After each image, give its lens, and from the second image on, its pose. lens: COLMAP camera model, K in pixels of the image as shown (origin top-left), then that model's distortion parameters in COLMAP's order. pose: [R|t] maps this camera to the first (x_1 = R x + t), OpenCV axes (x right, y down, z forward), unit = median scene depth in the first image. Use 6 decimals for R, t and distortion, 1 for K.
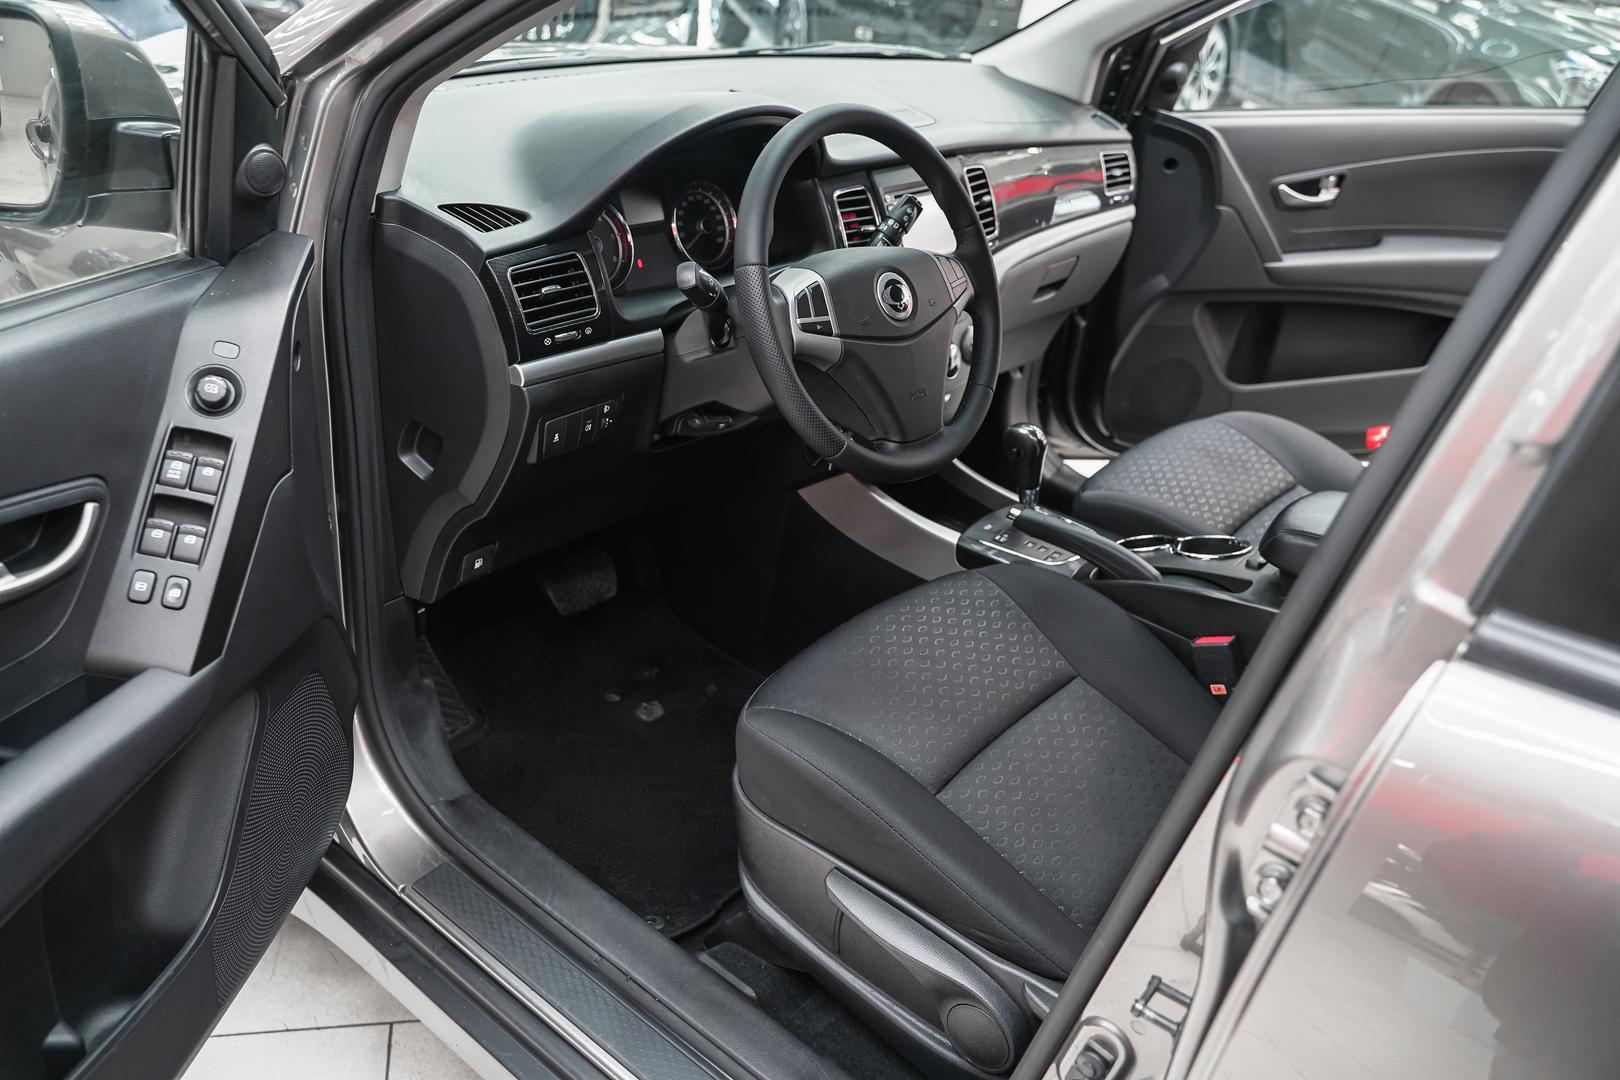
lens RADIAL K [[1272.0, 0, 765.1], [0, 1272.0, 544.4], [0, 0, 1]] dist [-0.026082, -0.000755]
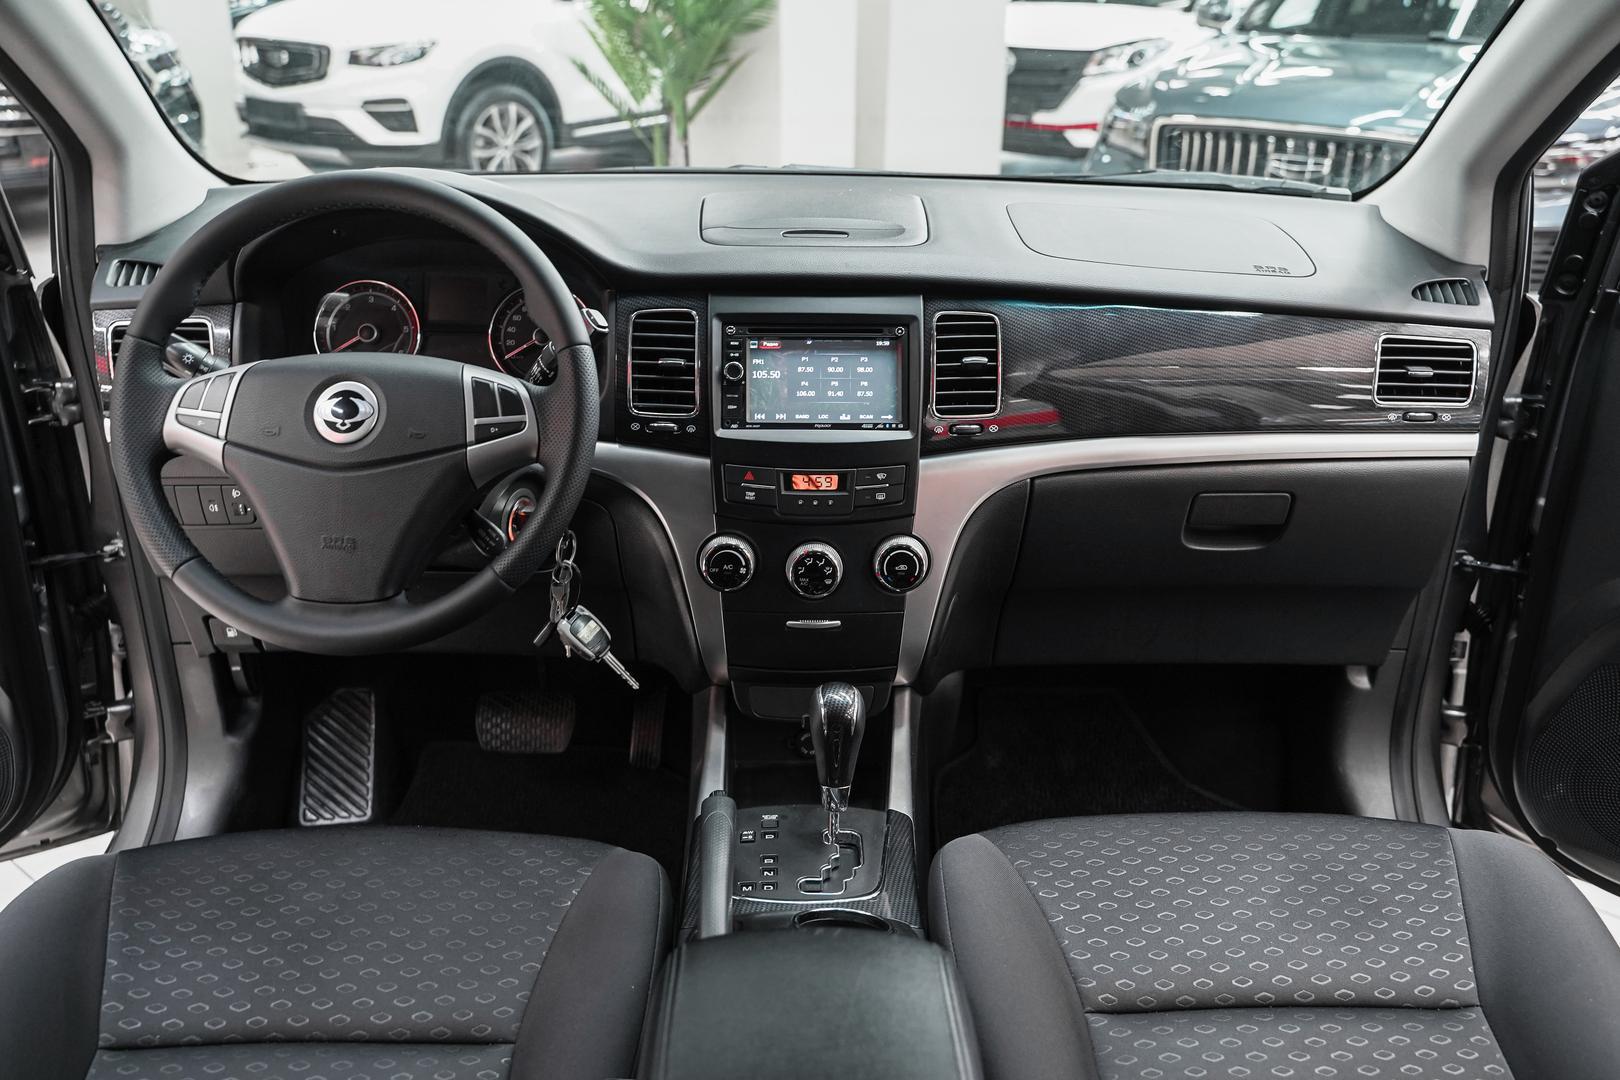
lens RADIAL K [[1311.2, 0, 810.0], [0, 1311.2, 540.0], [0, 0, 1]] dist [-0.015037, -0.001402]
pose [[0.664785, 0.206109, -0.718039, 0.620585], [-0.311923, 0.949971, -0.016105, -0.138962], [0.678797, 0.234679, 0.695817, 0.462679]]
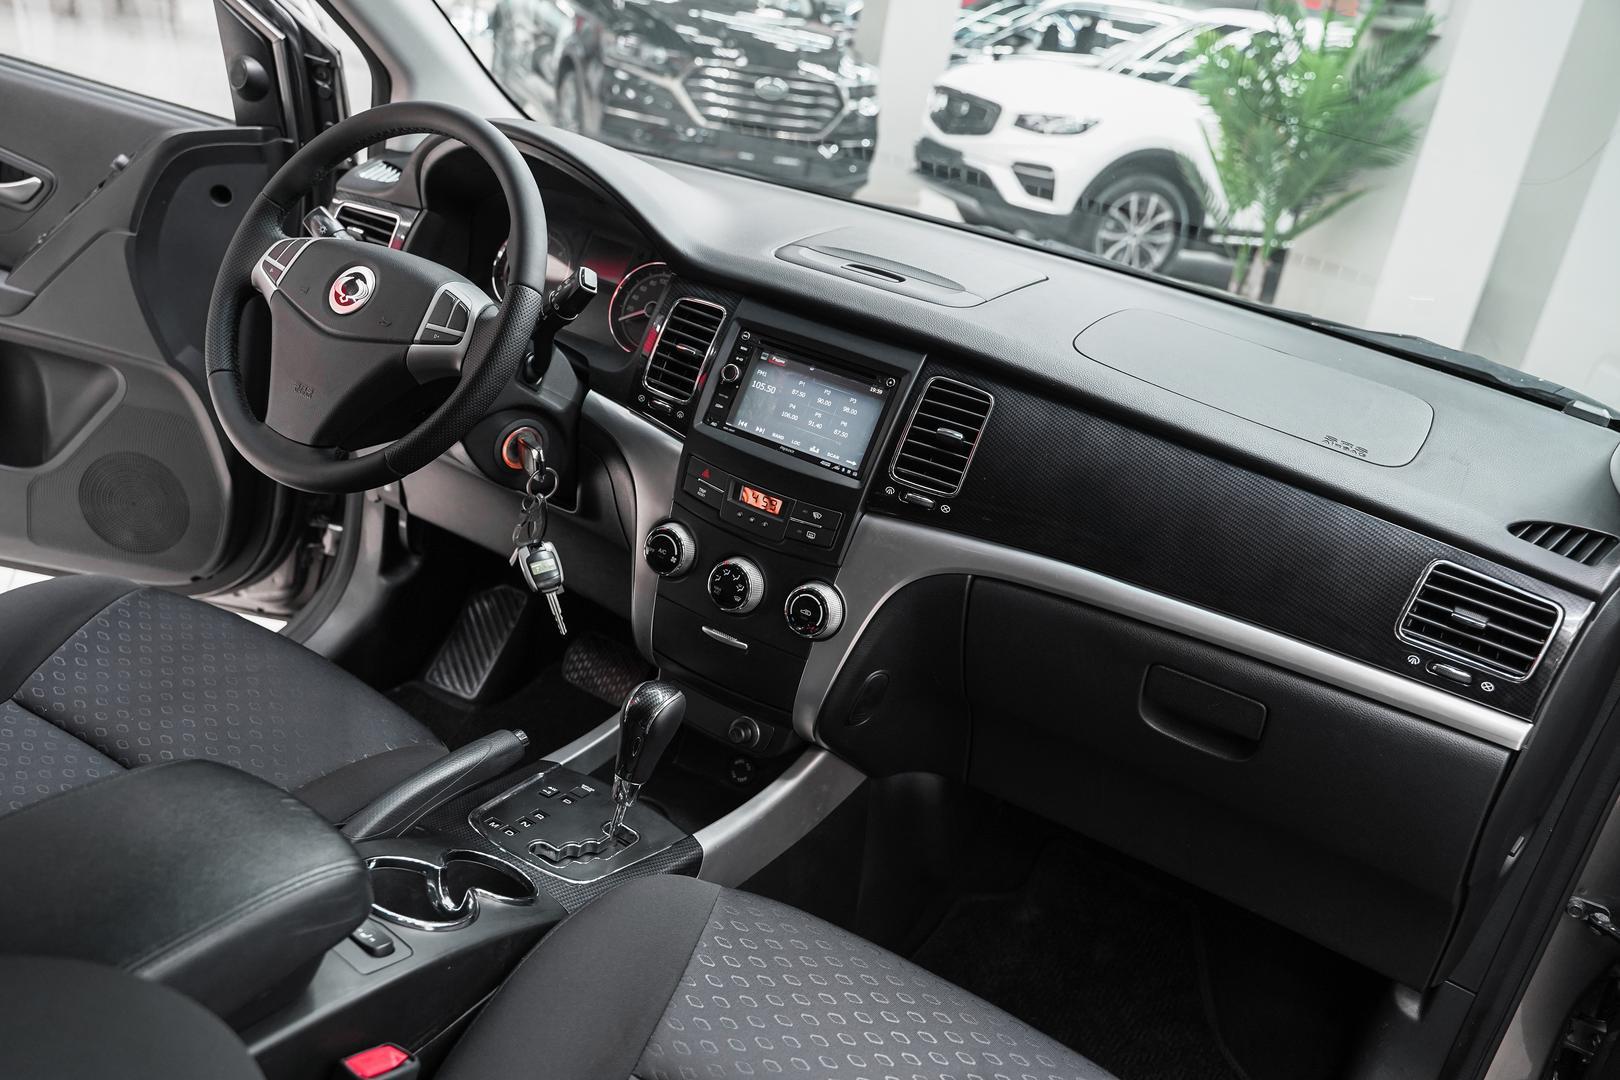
lens RADIAL K [[1335.0, 0, 775.3], [0, 1335.0, 518.7], [0, 0, 1]] dist [-0.012412, -0.000563]
pose [[0.161611, 0.289282, -0.943503, 0.781805], [-0.605837, 0.783785, 0.136539, -0.270219], [0.779002, 0.549543, 0.301926, 0.733014]]
